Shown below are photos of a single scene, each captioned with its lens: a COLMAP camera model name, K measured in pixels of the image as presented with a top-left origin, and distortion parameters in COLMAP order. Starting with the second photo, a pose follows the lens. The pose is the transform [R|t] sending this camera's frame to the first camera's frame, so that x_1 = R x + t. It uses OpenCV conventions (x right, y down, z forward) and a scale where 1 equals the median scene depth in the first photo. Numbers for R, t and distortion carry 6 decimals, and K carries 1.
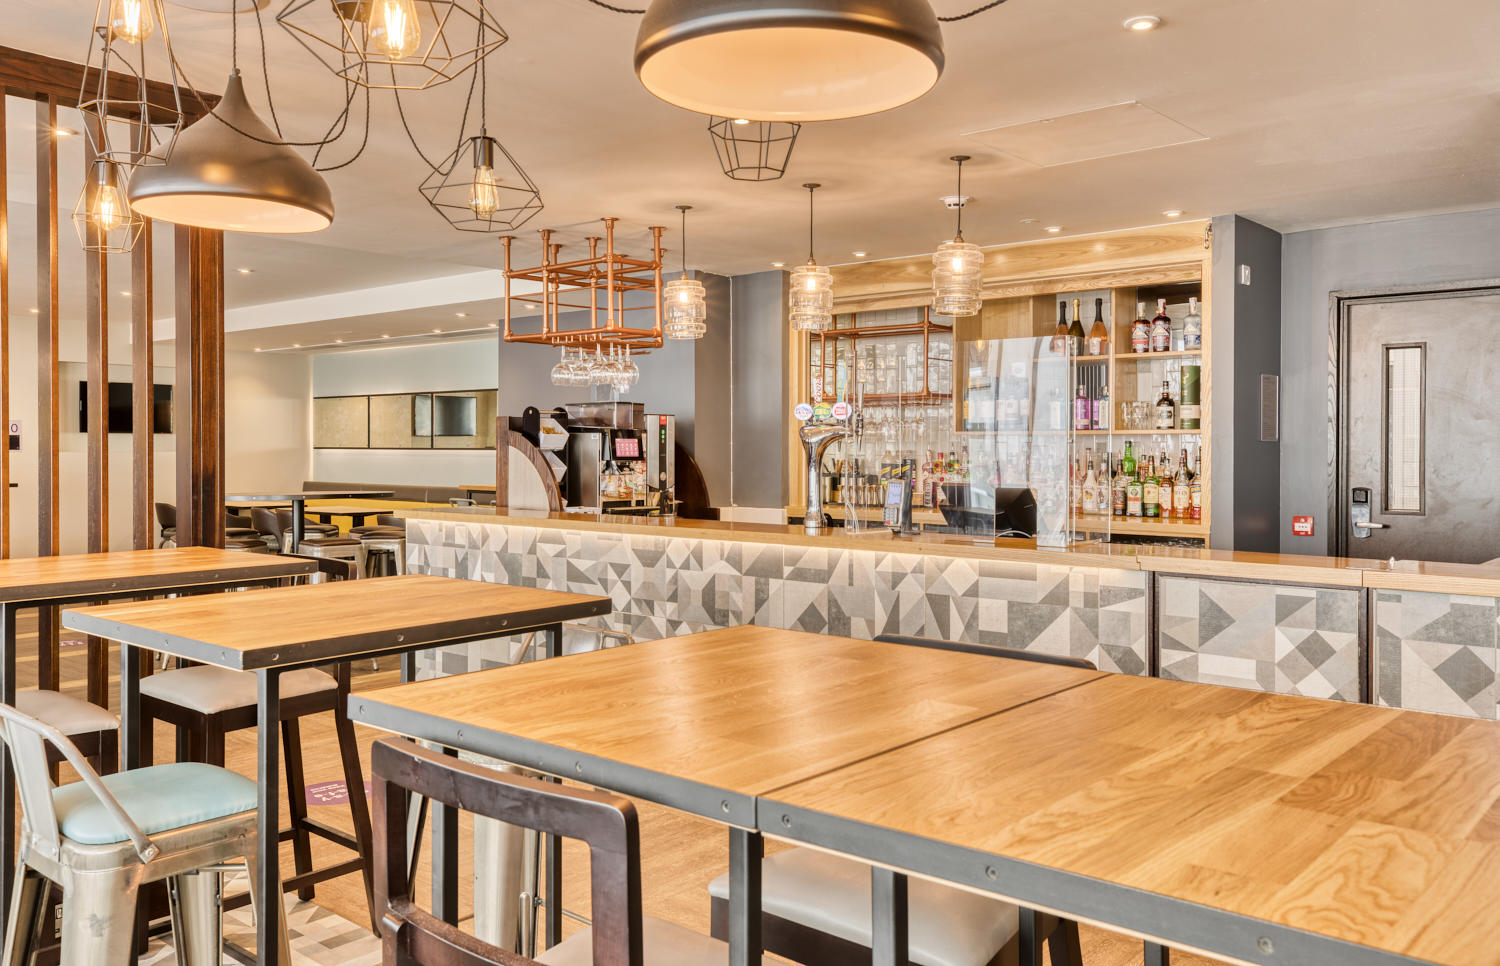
lens RADIAL K [[1204.3, 0, 746.2], [0, 1204.3, 474.0], [0, 0, 1]] dist [0.010269, 0.000634]
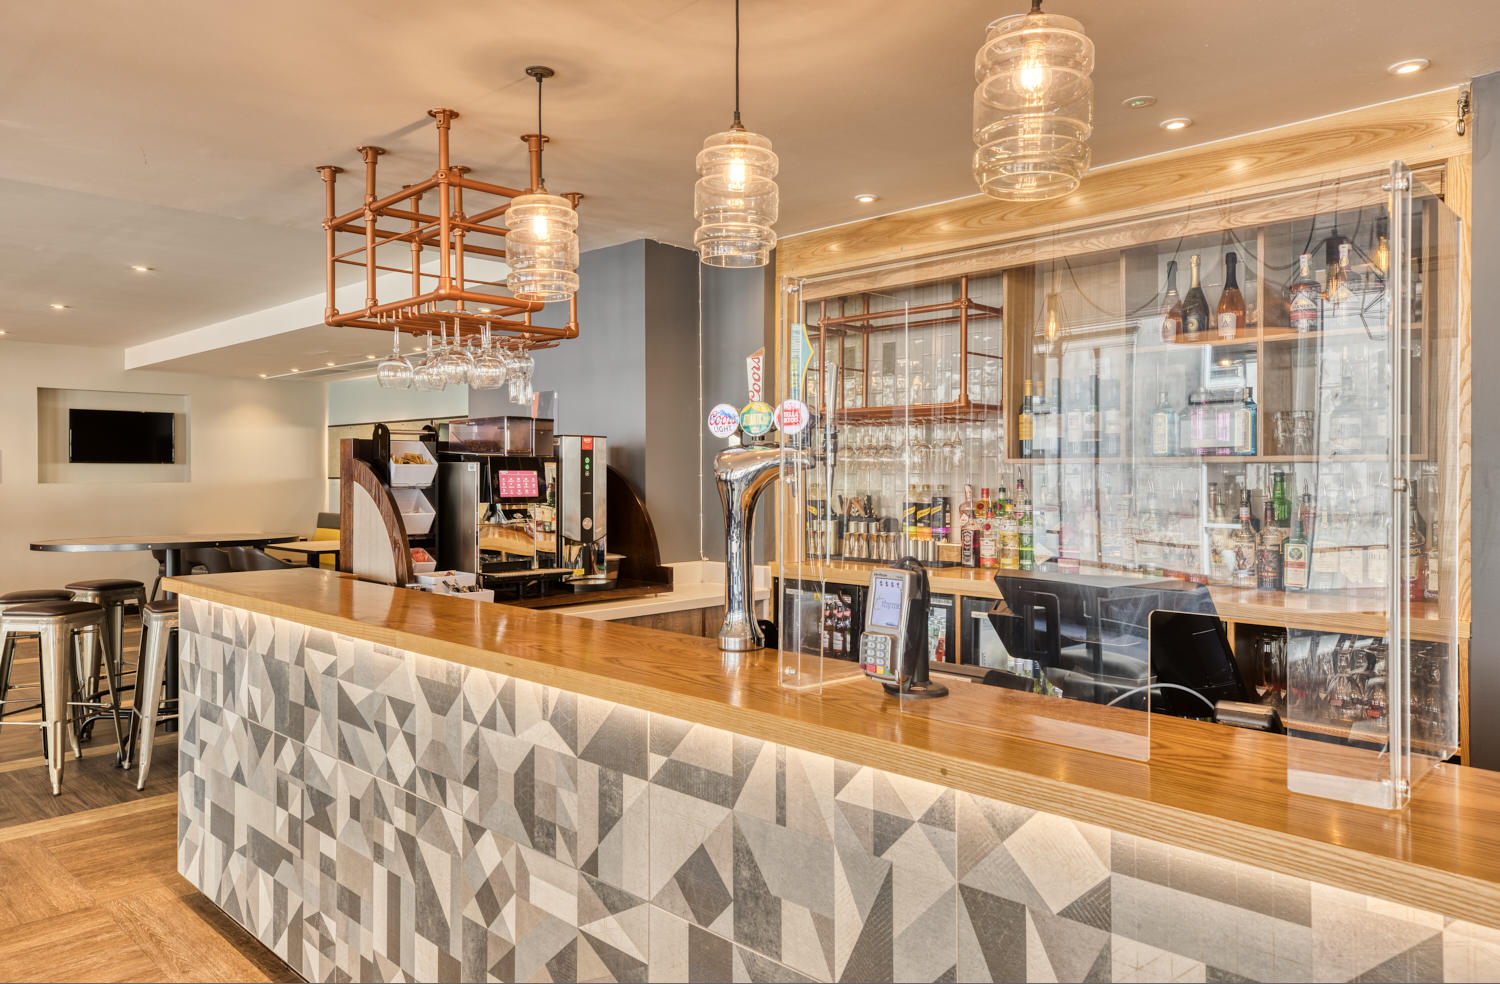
lens RADIAL K [[1059.6, 0, 756.4], [0, 1059.6, 489.5], [0, 0, 1]] dist [0.008722, 0.001710]
pose [[0.998849, -0.001688, -0.047933, 0.065571], [0.001345, 0.999973, -0.007188, -0.014763], [0.047944, 0.007115, 0.998825, 0.428055]]
